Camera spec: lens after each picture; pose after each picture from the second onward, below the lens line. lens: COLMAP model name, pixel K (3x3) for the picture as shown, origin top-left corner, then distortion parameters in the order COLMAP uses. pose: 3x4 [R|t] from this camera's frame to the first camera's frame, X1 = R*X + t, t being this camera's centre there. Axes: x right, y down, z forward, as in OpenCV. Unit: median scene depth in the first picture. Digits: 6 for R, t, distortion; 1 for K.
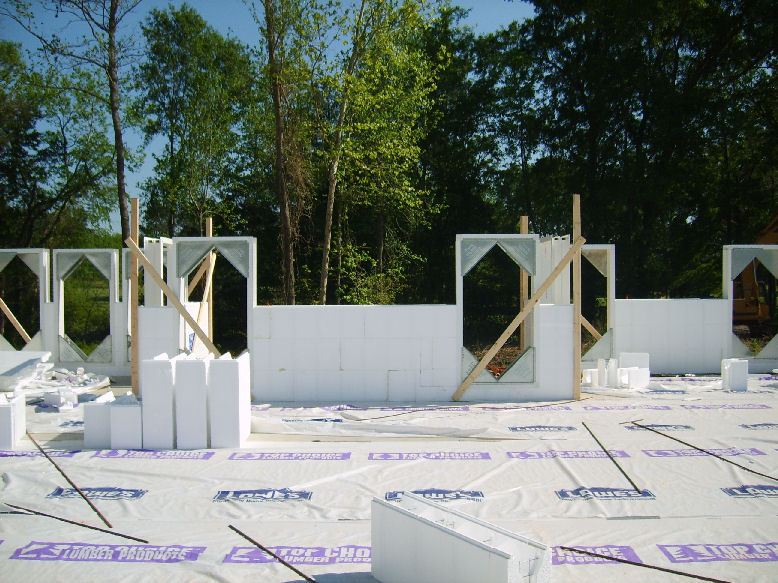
lens RADIAL K [[835.3, 0, 370.3], [0, 835.3, 293.7], [0, 0, 1]] dist [-0.100527, -0.006374]
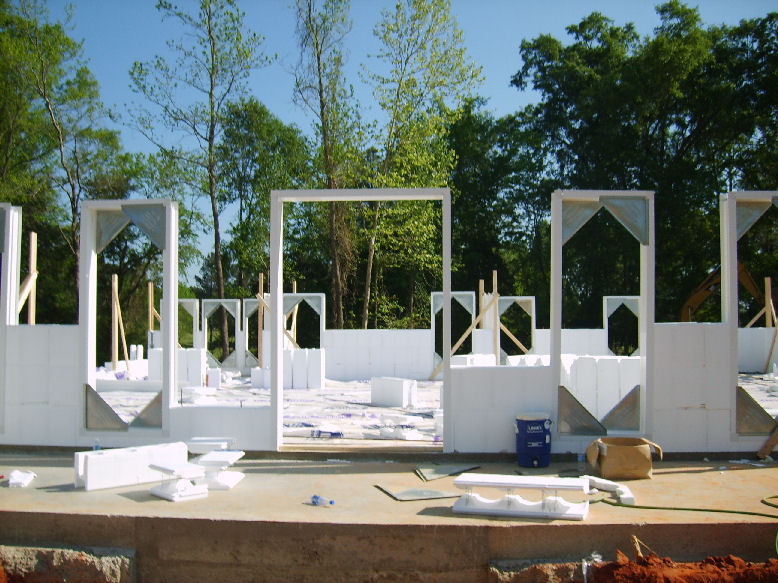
lens RADIAL K [[1035.8, 0, 389.4], [0, 1035.8, 269.1], [0, 0, 1]] dist [-0.074014, 0.143499]
pose [[0.999121, -0.002834, -0.041828, 0.039142], [-0.000572, 0.996698, -0.081199, 0.024491], [0.041920, 0.081152, 0.995820, -0.488571]]
